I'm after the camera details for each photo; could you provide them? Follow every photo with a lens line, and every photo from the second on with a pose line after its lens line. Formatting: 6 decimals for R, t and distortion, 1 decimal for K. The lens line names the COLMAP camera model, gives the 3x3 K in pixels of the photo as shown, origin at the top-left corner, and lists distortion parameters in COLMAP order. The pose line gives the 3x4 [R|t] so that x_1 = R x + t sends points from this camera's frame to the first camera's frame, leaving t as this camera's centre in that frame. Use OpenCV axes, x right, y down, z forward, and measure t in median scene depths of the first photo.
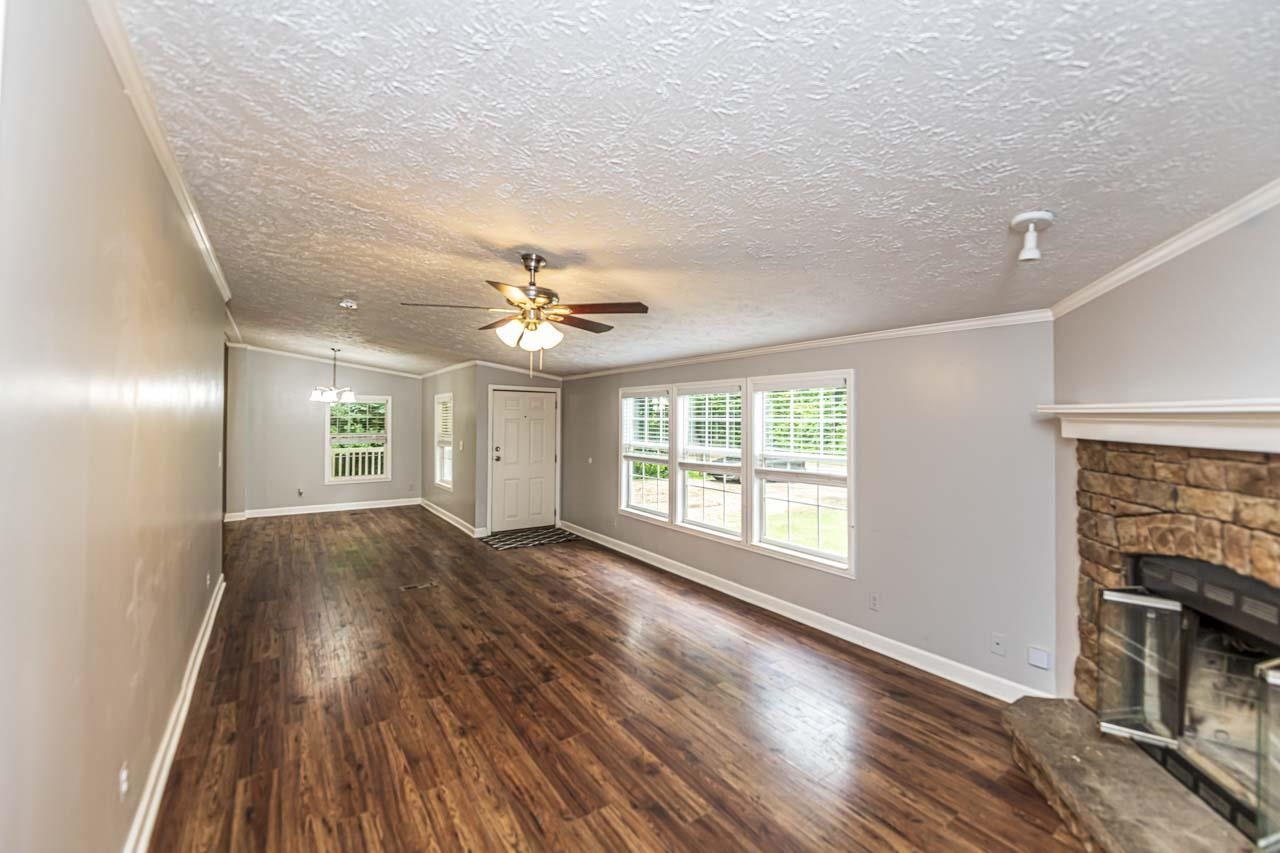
lens RADIAL K [[537.8, 0, 624.7], [0, 537.8, 410.6], [0, 0, 1]] dist [0.001392, -0.006346]
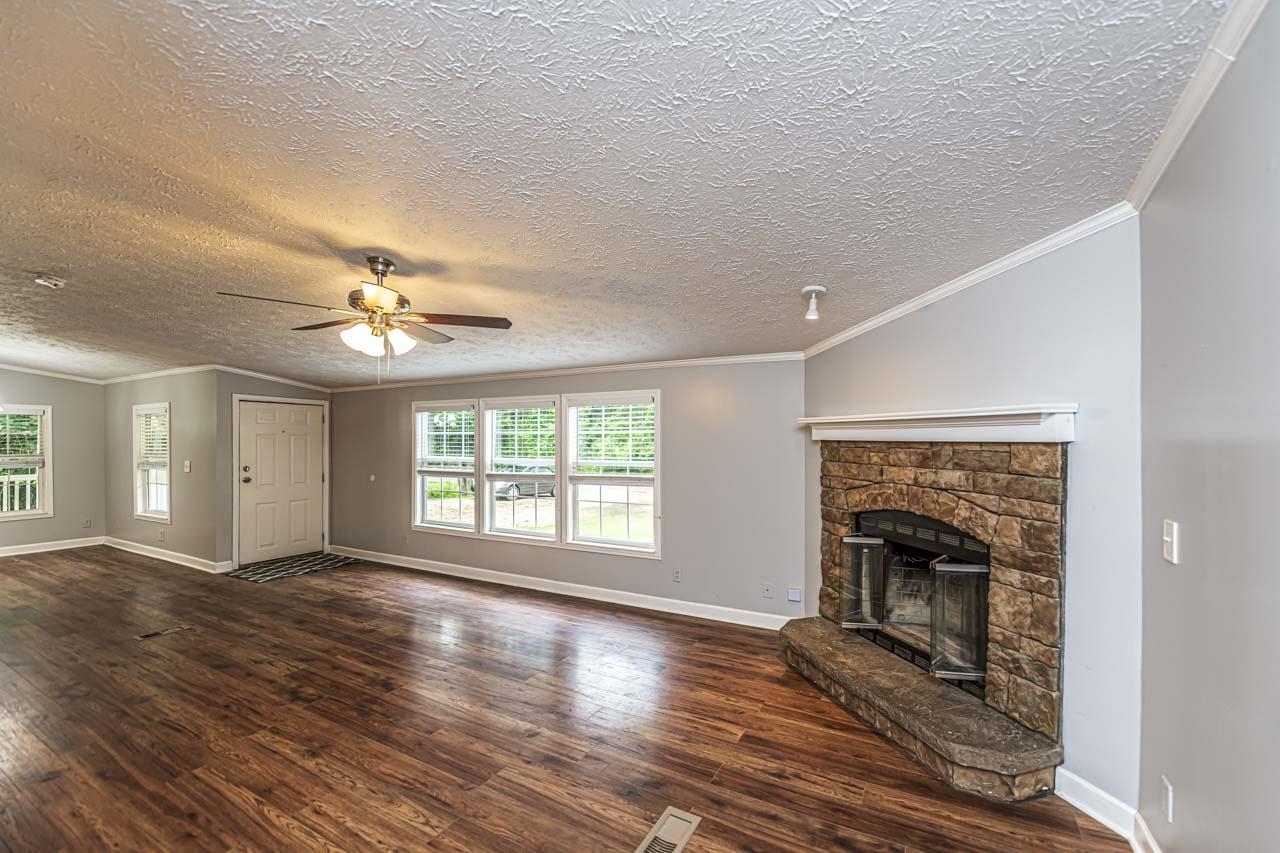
lens RADIAL K [[567.8, 0, 567.6], [0, 567.8, 443.8], [0, 0, 1]] dist [-0.003063, -0.000390]
pose [[0.908596, 0.004114, 0.417656, -0.309049], [-0.009142, 0.999908, 0.010039, 0.036323], [-0.417576, -0.012940, 0.908550, -0.089706]]
